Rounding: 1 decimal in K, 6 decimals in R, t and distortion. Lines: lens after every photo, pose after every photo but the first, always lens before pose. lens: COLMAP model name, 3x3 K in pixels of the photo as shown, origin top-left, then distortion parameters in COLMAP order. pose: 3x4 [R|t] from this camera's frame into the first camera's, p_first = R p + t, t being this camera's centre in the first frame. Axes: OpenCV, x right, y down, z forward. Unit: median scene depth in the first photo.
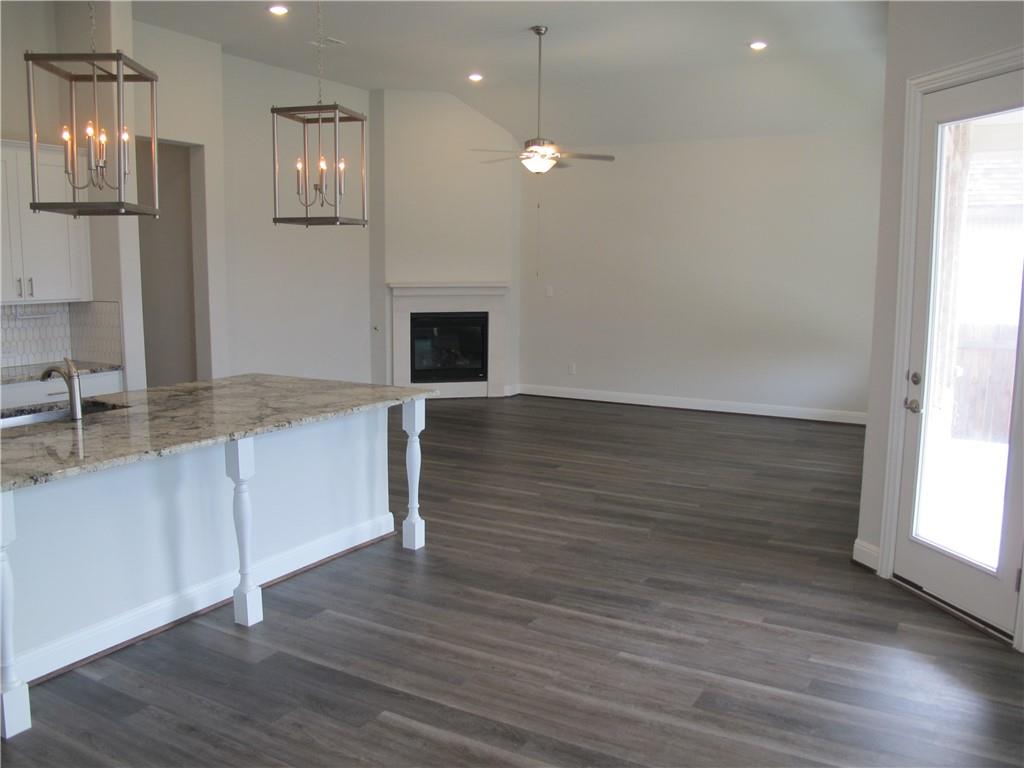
lens RADIAL K [[863.1, 0, 519.5], [0, 863.1, 385.9], [0, 0, 1]] dist [-0.140819, 0.094400]
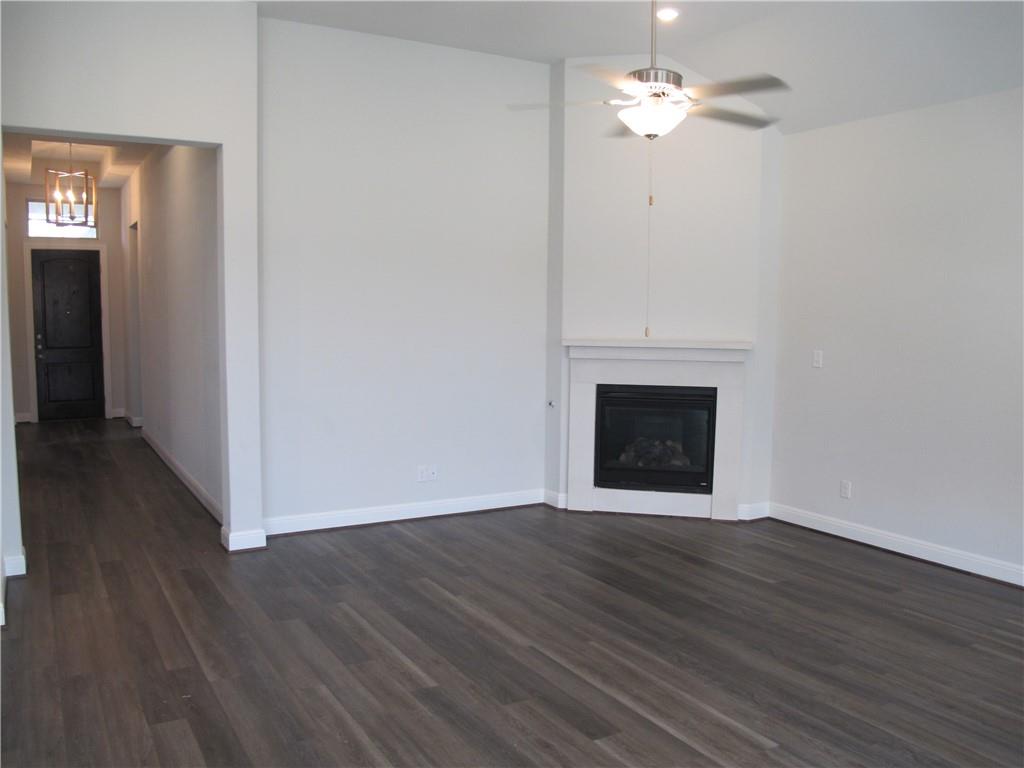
lens RADIAL K [[863.1, 0, 518.7], [0, 863.1, 372.7], [0, 0, 1]] dist [-0.140819, 0.094400]
pose [[0.867160, 0.038665, -0.496526, 0.340267], [-0.073602, 0.995984, -0.050984, -0.120186], [0.492561, 0.080757, 0.866523, 0.845302]]
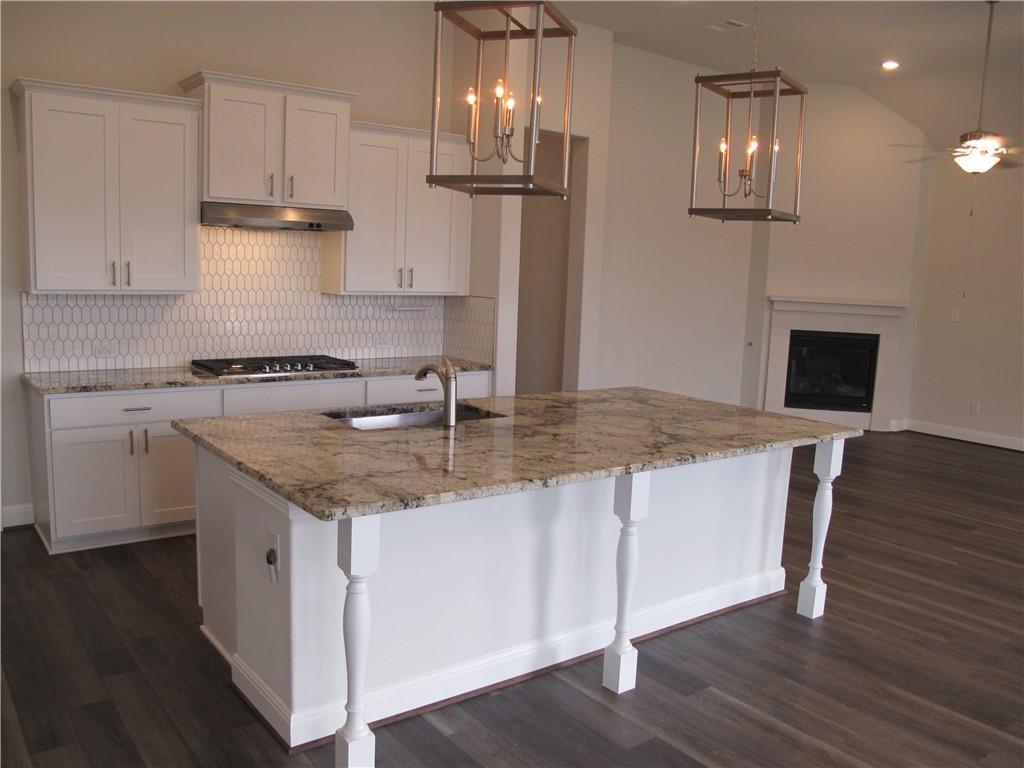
lens RADIAL K [[863.1, 0, 532.9], [0, 863.1, 383.2], [0, 0, 1]] dist [-0.140819, 0.094400]
pose [[0.928085, 0.082867, -0.363031, -0.107188], [-0.088654, 0.996062, 0.000721, -0.012702], [0.361661, 0.031515, 0.931777, 0.158636]]
